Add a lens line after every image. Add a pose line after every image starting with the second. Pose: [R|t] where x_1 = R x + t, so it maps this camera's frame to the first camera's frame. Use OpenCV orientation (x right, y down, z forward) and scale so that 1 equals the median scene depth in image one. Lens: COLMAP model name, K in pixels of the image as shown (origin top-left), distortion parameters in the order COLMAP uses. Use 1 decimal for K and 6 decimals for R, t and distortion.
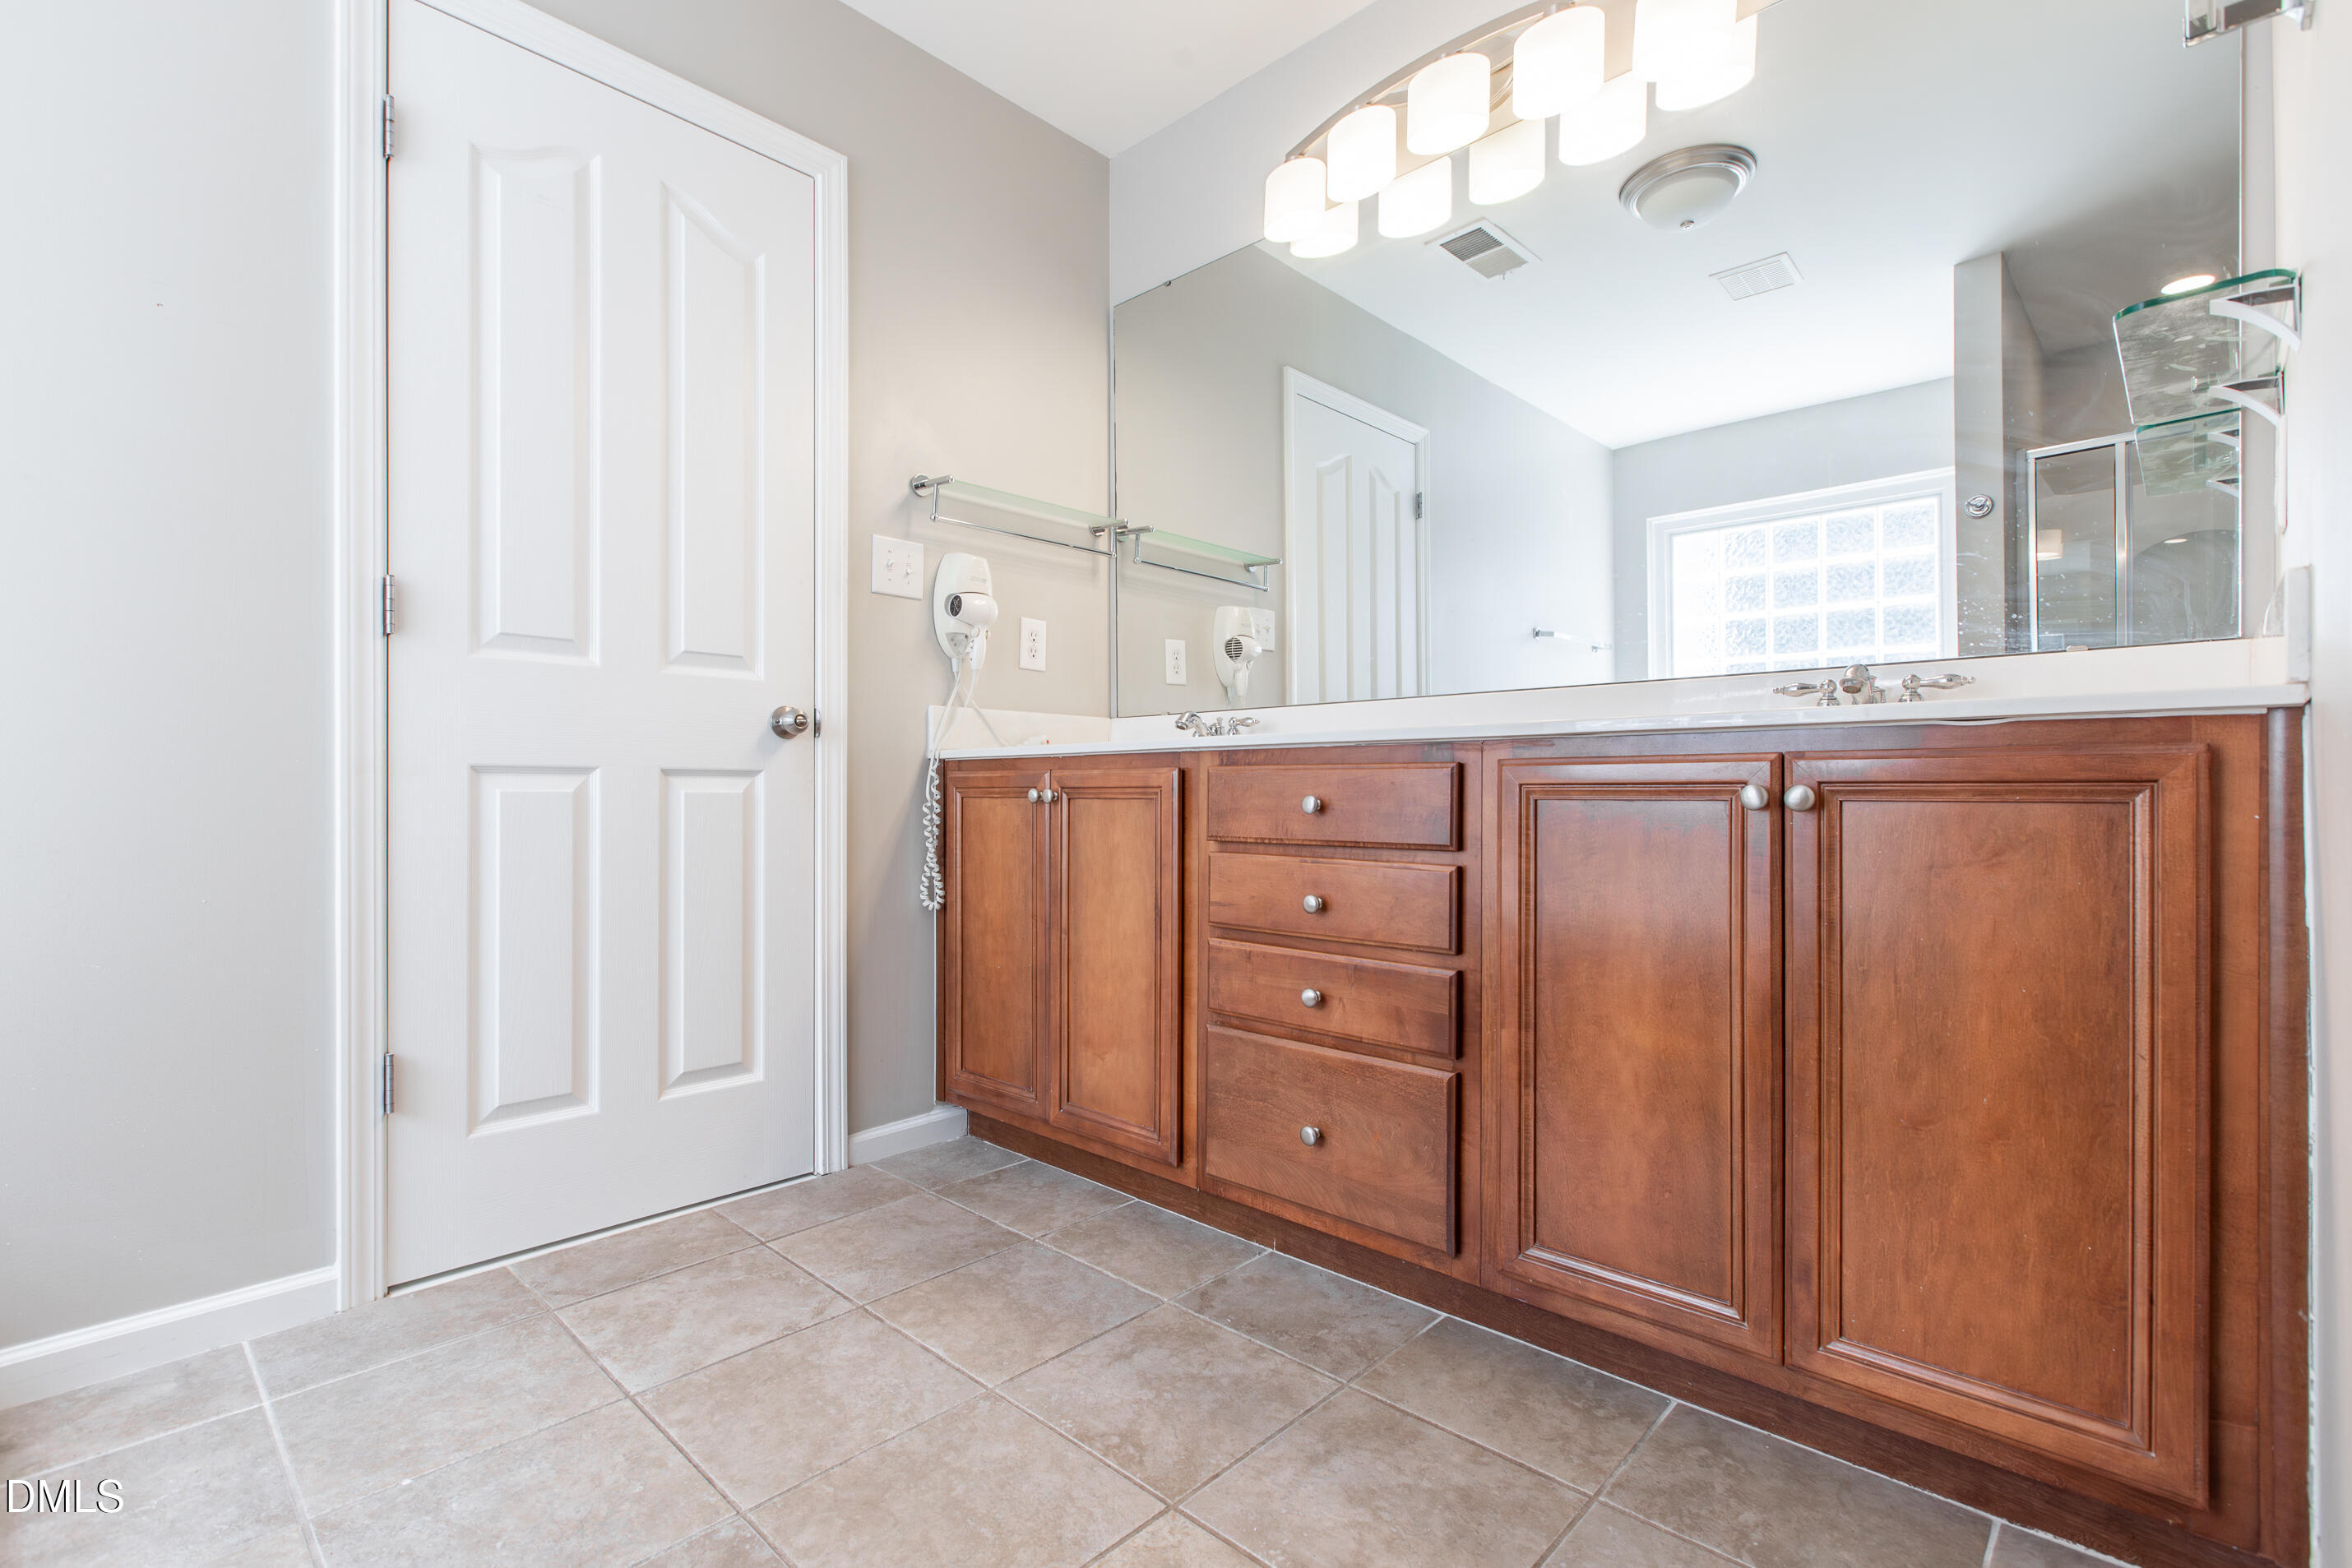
lens RADIAL K [[1085.2, 0, 1227.3], [0, 1085.2, 796.8], [0, 0, 1]] dist [0.012521, -0.002876]
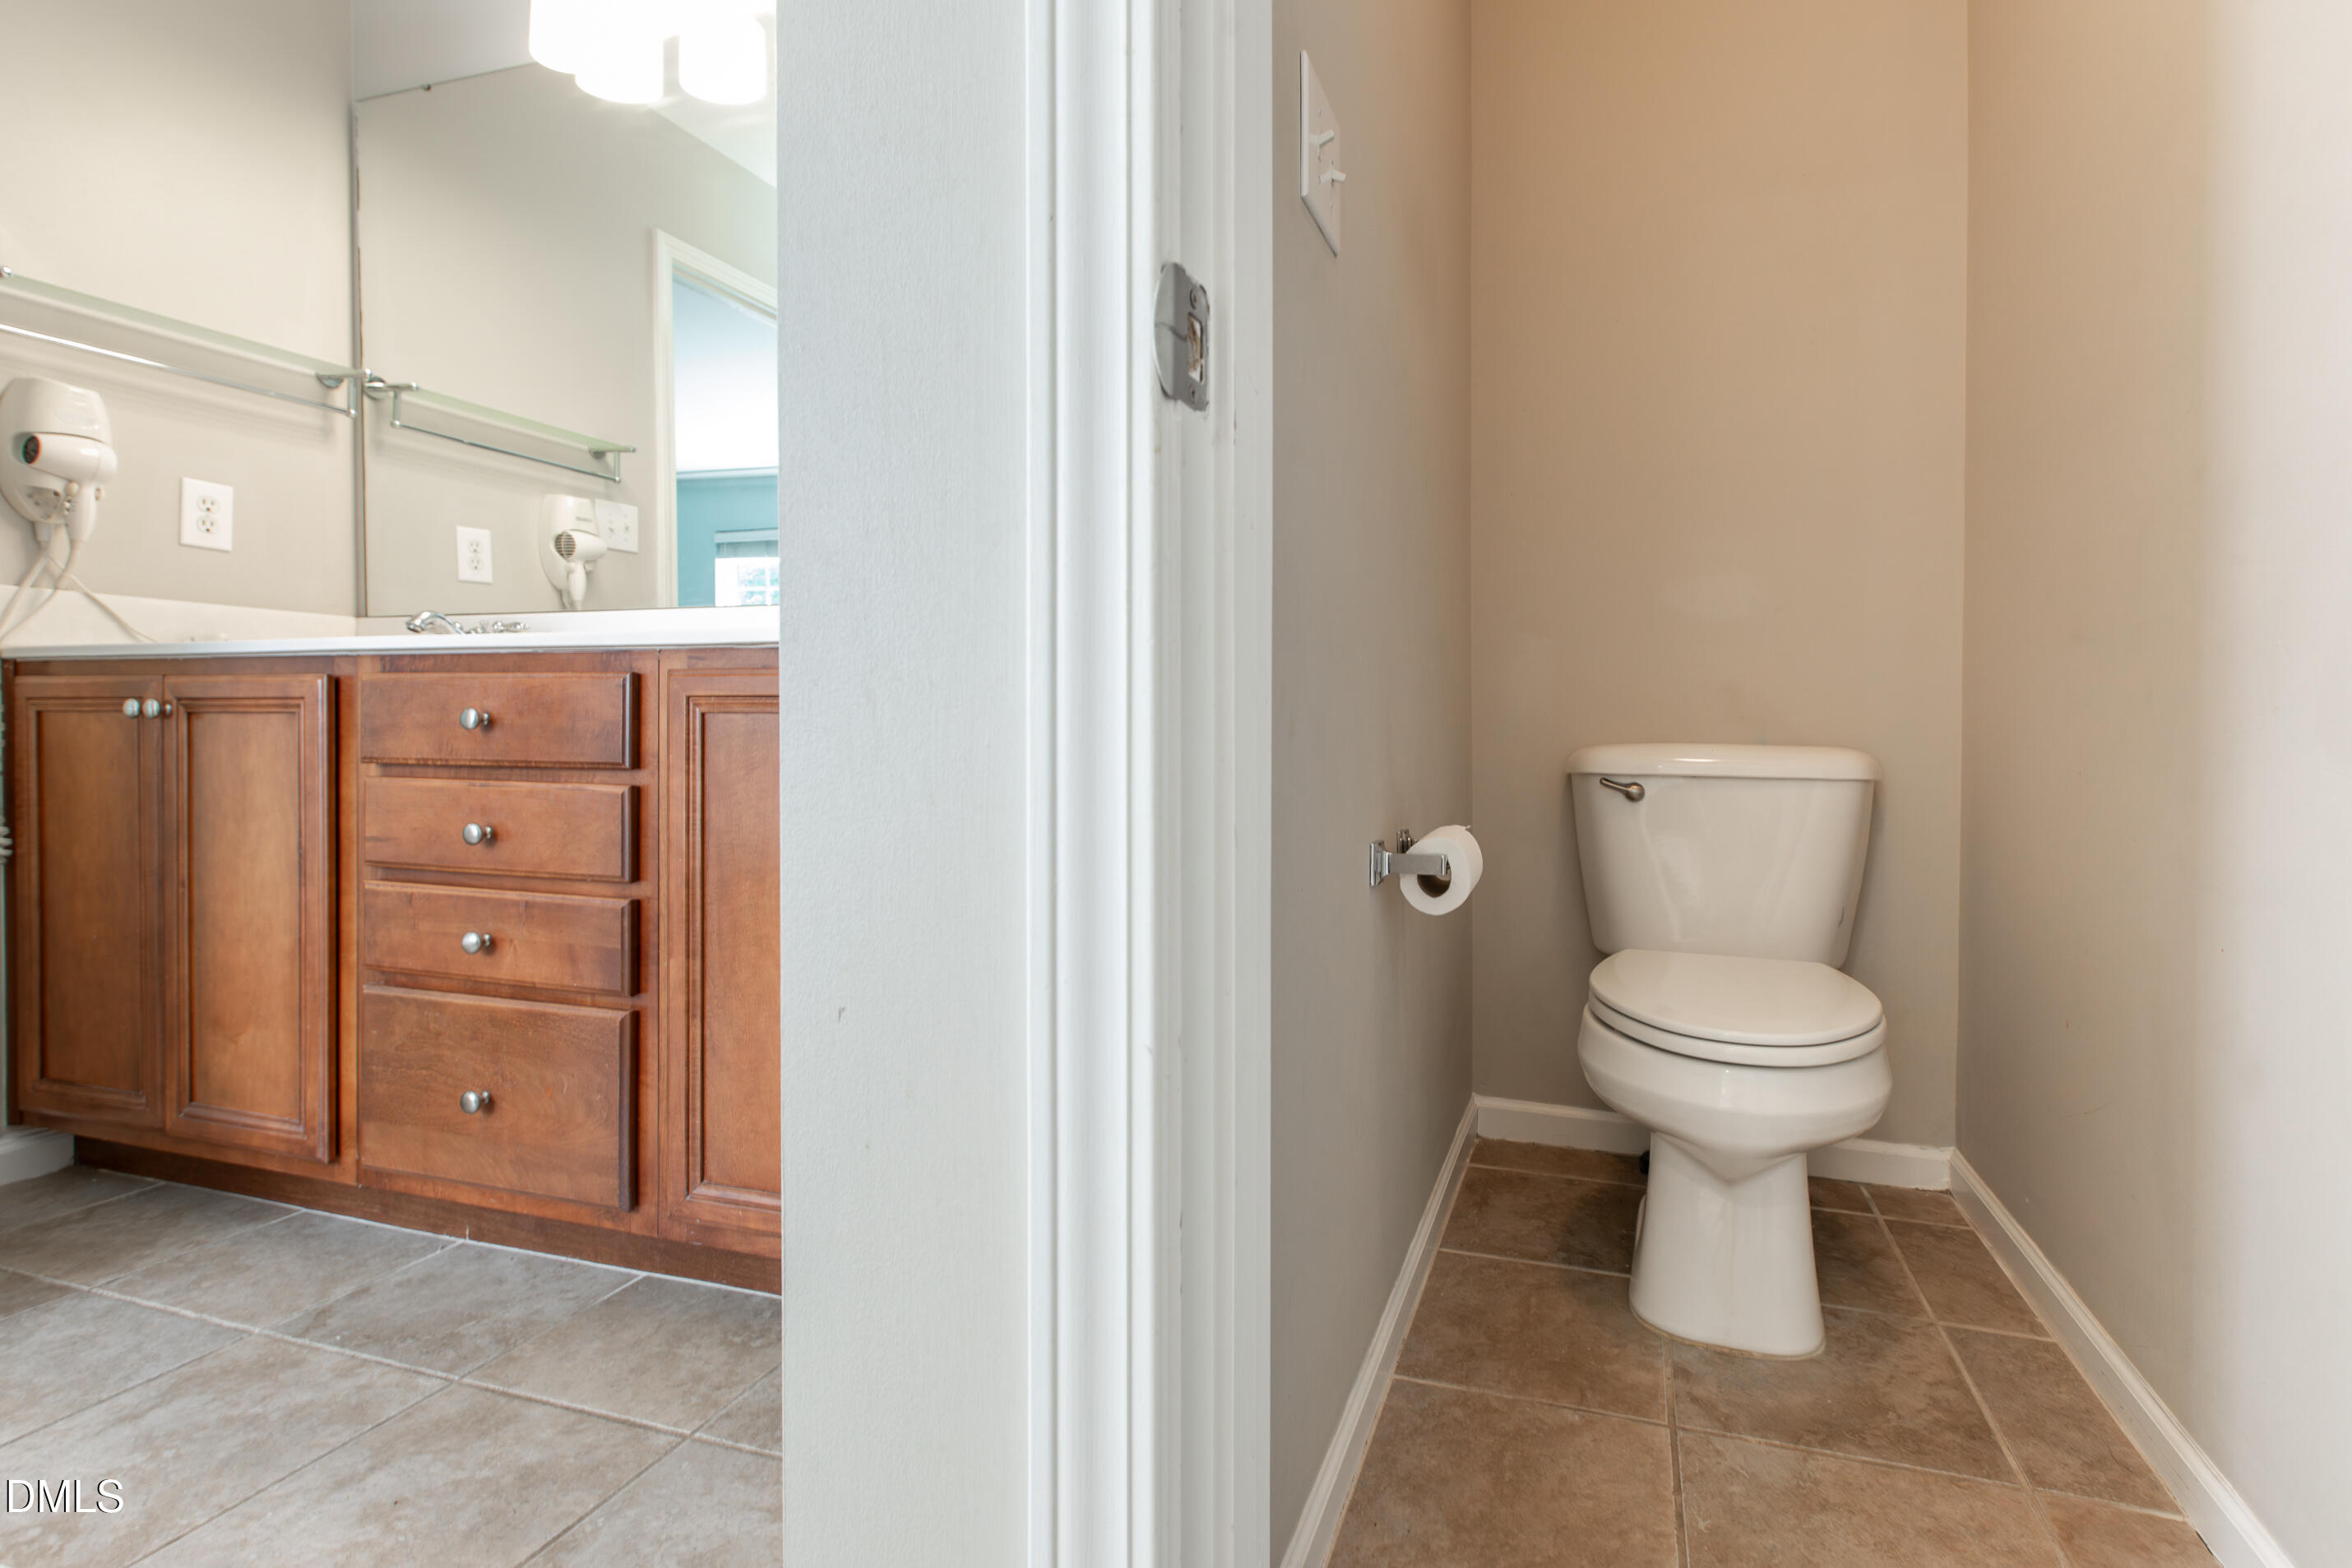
lens RADIAL K [[1085.2, 0, 1345.2], [0, 1085.2, 751.8], [0, 0, 1]] dist [0.012521, -0.002876]
pose [[0.900320, -0.002238, 0.435222, 0.305362], [-0.005245, 0.999858, 0.015993, 0.015147], [-0.435196, -0.016682, 0.900181, -0.074738]]
